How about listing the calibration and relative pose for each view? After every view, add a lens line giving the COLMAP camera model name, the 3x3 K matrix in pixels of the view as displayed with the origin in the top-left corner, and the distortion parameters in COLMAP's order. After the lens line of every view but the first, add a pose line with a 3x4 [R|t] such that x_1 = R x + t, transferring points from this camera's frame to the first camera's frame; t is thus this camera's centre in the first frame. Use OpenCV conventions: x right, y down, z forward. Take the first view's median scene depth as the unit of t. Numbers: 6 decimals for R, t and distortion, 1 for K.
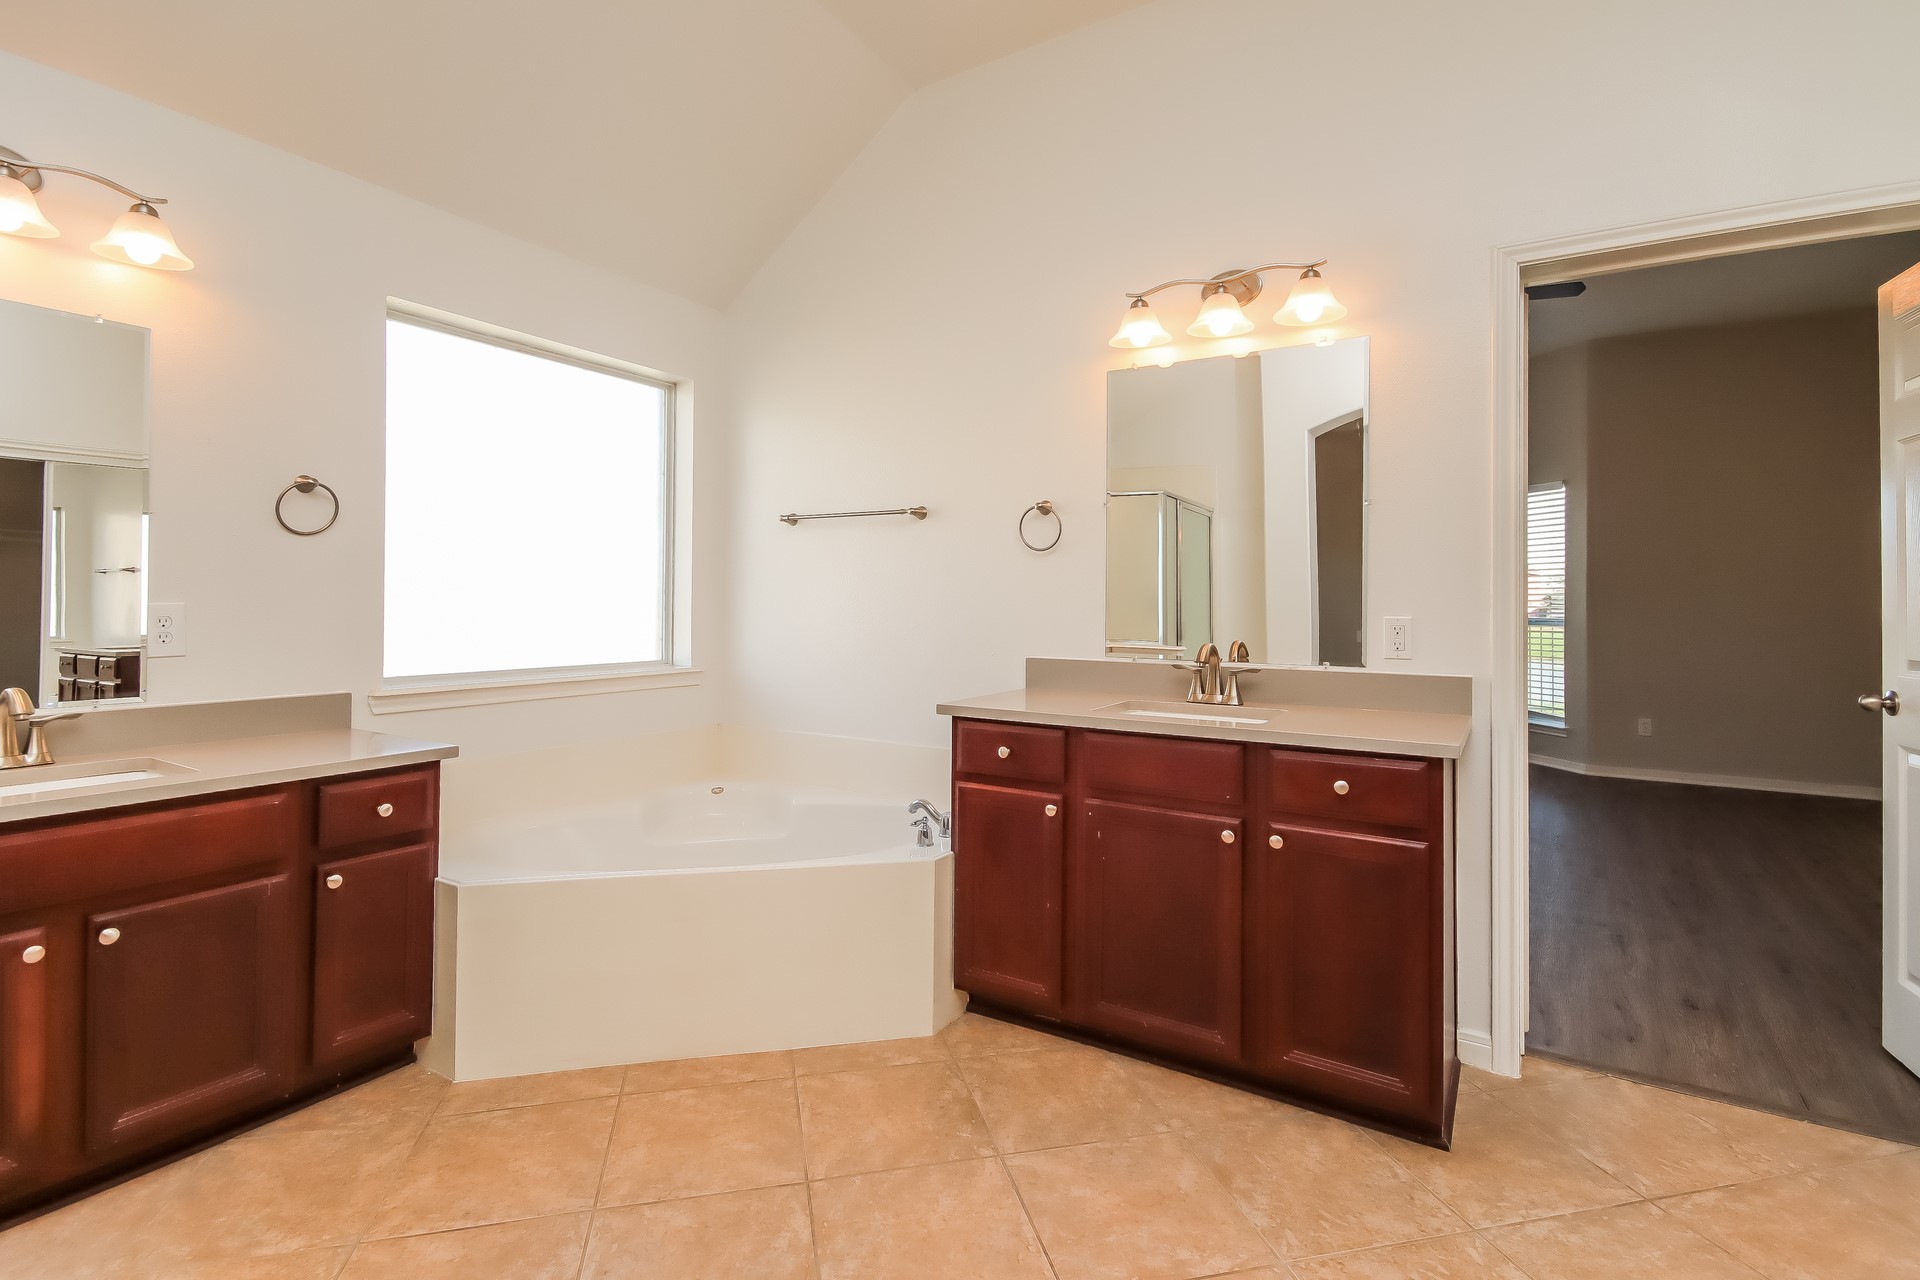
lens RADIAL K [[889.4, 0, 949.2], [0, 889.4, 596.2], [0, 0, 1]] dist [-0.000625, -0.000624]
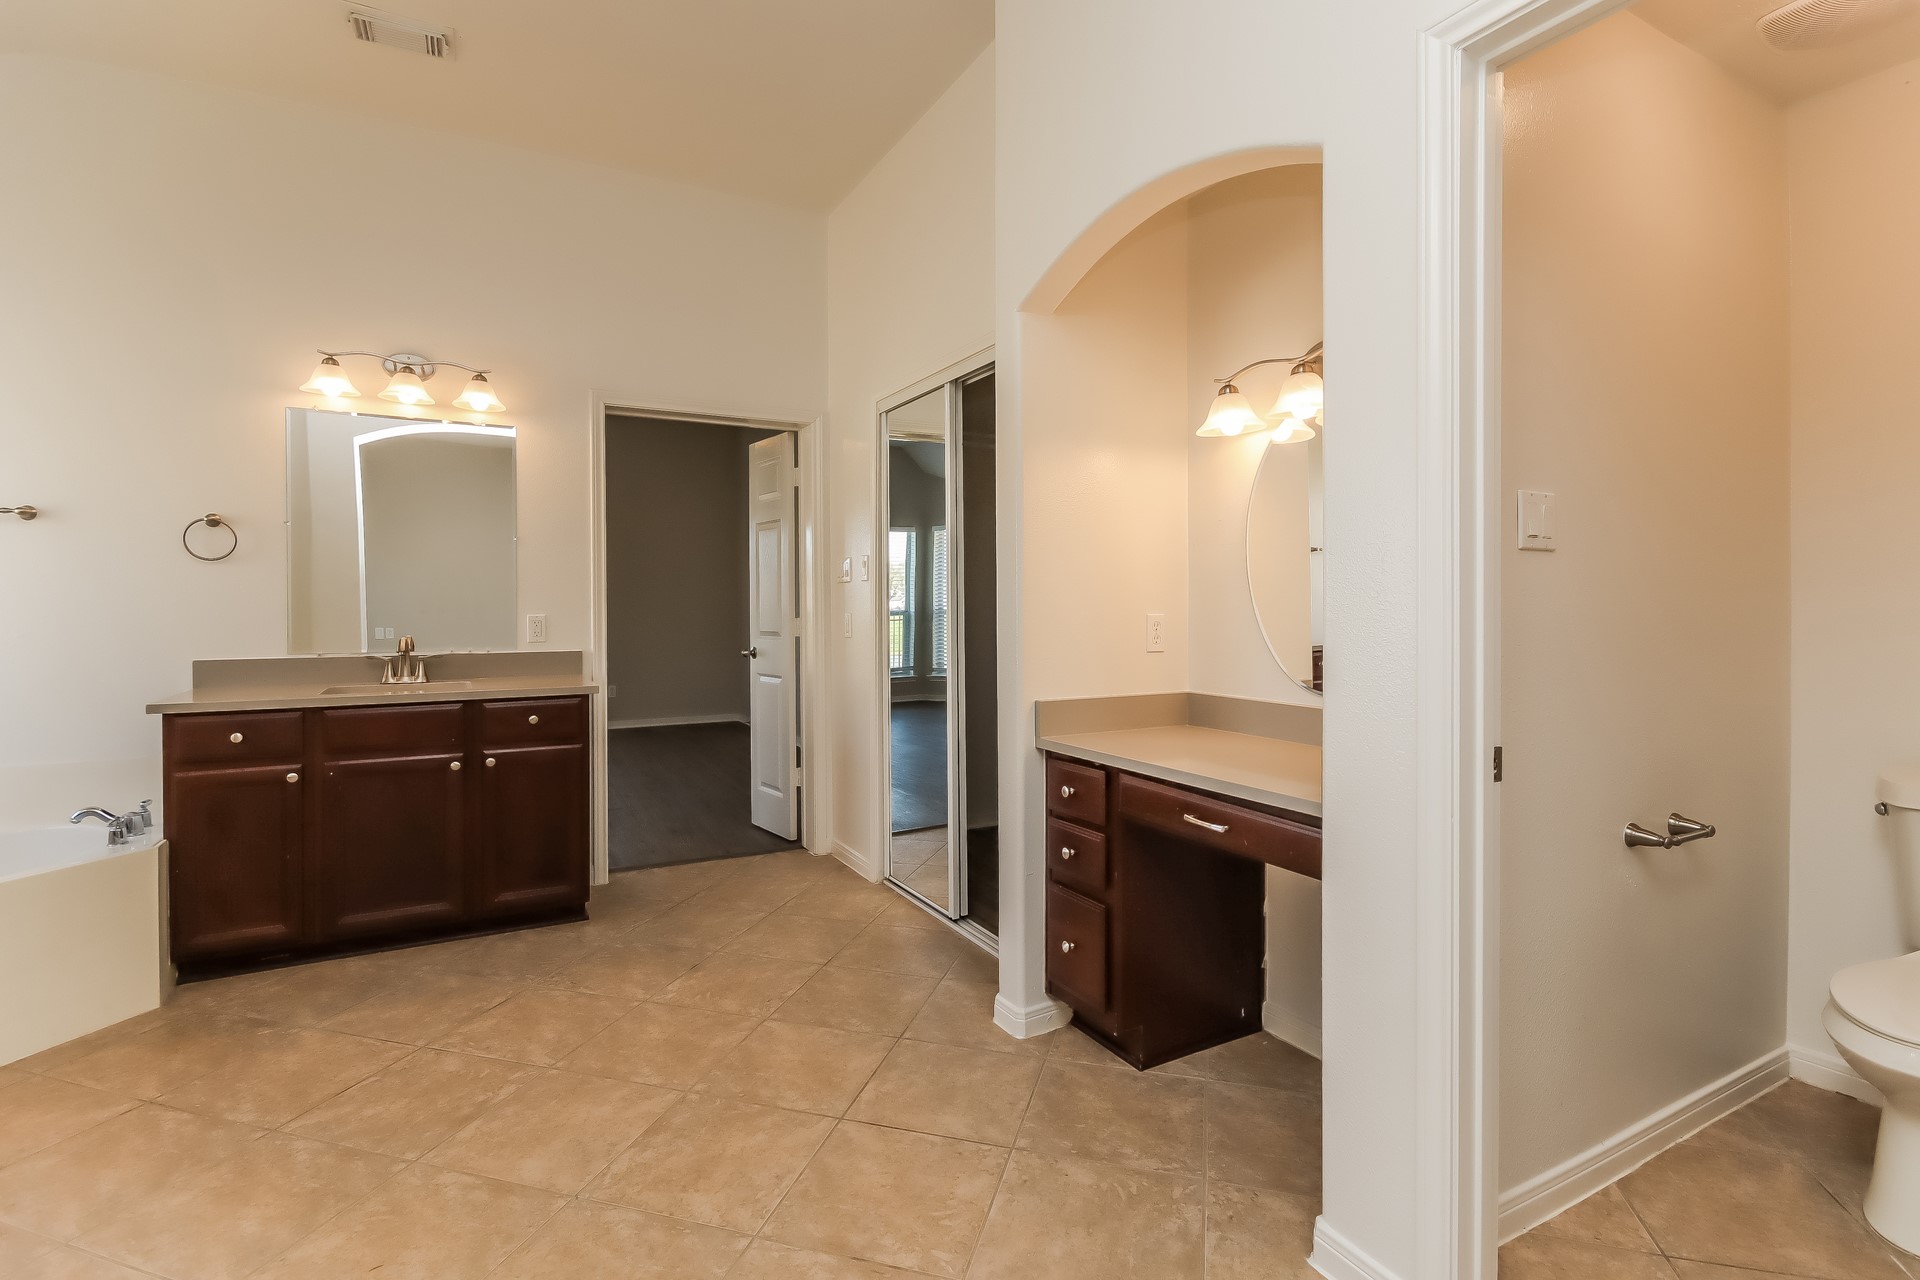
lens RADIAL K [[889.4, 0, 949.2], [0, 889.4, 596.2], [0, 0, 1]] dist [-0.000625, -0.000624]
pose [[0.484097, -0.001006, 0.875014, -0.512214], [-0.000875, 0.999998, 0.001634, -0.012877], [-0.875014, -0.001557, 0.484095, -0.381316]]
